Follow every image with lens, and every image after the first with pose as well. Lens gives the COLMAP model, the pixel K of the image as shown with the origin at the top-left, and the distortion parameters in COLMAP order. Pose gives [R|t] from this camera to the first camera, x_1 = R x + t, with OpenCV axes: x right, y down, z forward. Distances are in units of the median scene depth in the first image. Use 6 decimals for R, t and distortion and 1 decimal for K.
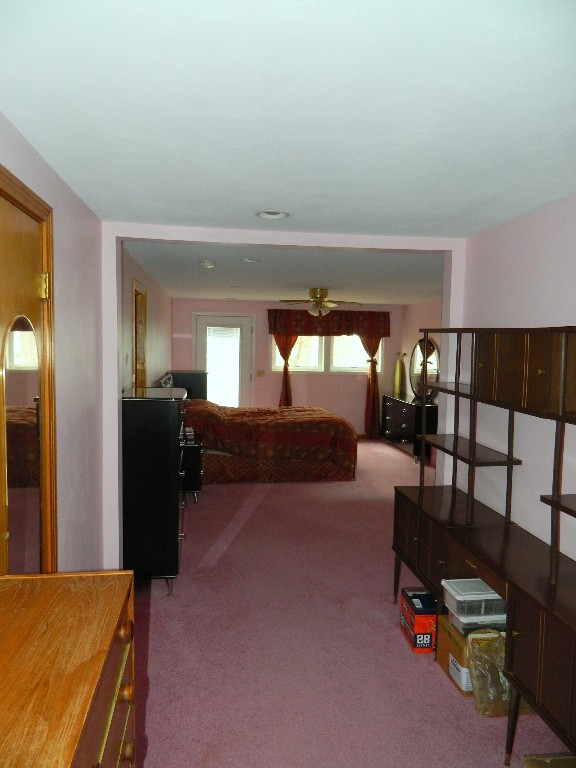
lens RADIAL K [[579.6, 0, 288.0], [0, 579.6, 384.0], [0, 0, 1]] dist [0.006180, 0.004127]
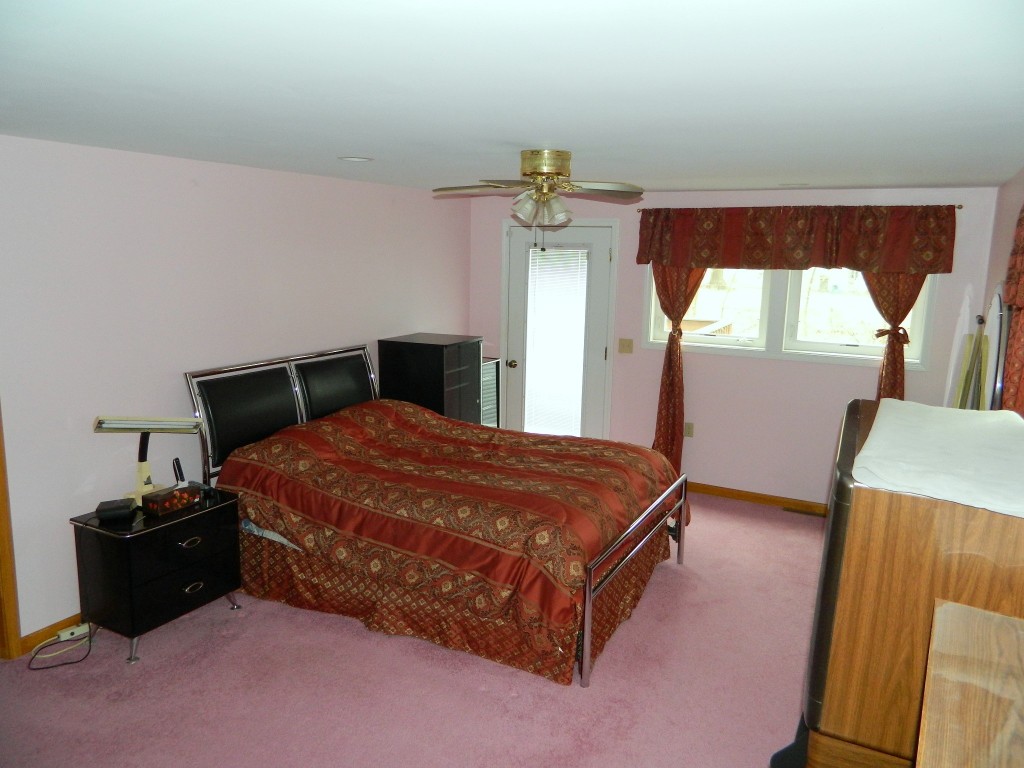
lens RADIAL K [[772.9, 0, 512.0], [0, 772.9, 384.0], [0, 0, 1]] dist [0.006180, 0.004127]
pose [[0.808497, 0.099098, -0.580097, 0.255348], [-0.046126, 0.993359, 0.105409, -0.051826], [0.586690, -0.058465, 0.807698, 0.442020]]
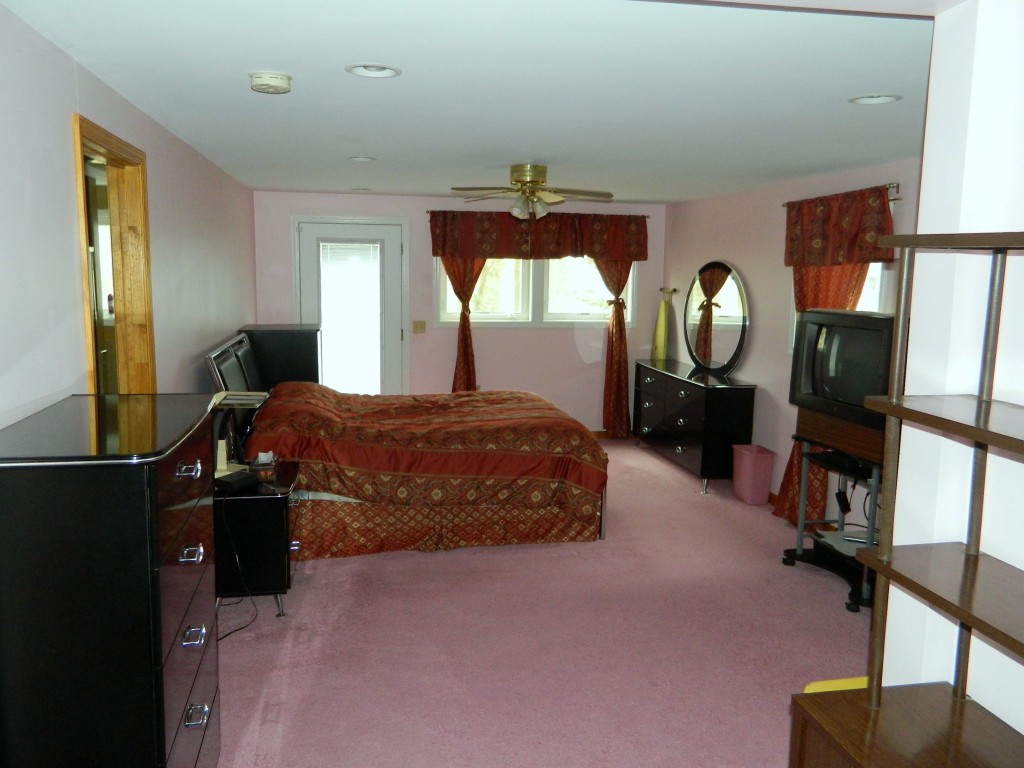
lens RADIAL K [[828.4, 0, 530.7], [0, 828.4, 386.1], [0, 0, 1]] dist [0.003731, 0.001144]
pose [[0.997000, -0.014923, 0.075954, -0.001854], [0.009441, 0.997358, 0.072033, -0.018517], [-0.076828, -0.071100, 0.994506, 0.201741]]
